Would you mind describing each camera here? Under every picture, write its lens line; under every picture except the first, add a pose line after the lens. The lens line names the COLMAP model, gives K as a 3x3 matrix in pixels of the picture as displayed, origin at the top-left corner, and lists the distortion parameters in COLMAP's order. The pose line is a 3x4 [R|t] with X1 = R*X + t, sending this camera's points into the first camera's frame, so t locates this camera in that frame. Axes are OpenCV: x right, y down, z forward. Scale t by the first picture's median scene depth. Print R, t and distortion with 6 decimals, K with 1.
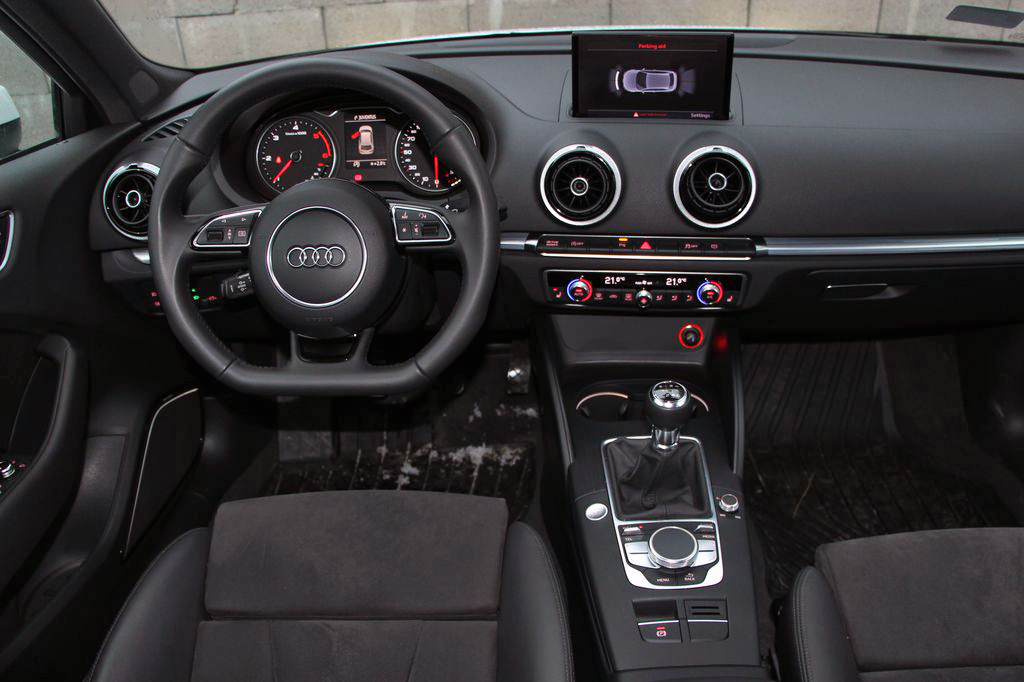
lens RADIAL K [[832.8, 0, 514.7], [0, 832.8, 346.5], [0, 0, 1]] dist [-0.170666, 0.105181]
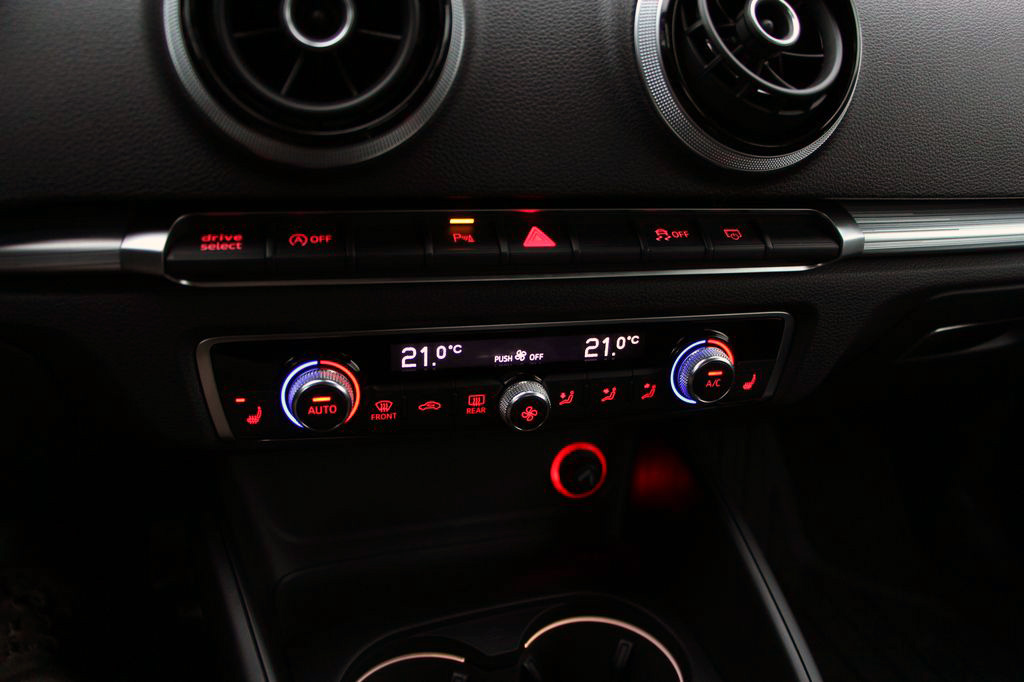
lens RADIAL K [[832.8, 0, 520.8], [0, 832.8, 347.0], [0, 0, 1]] dist [-0.170666, 0.105181]
pose [[0.920882, -0.066699, 0.384093, 0.029618], [0.093950, 0.994186, -0.052608, -0.062688], [-0.378351, 0.084532, 0.921794, 0.690015]]
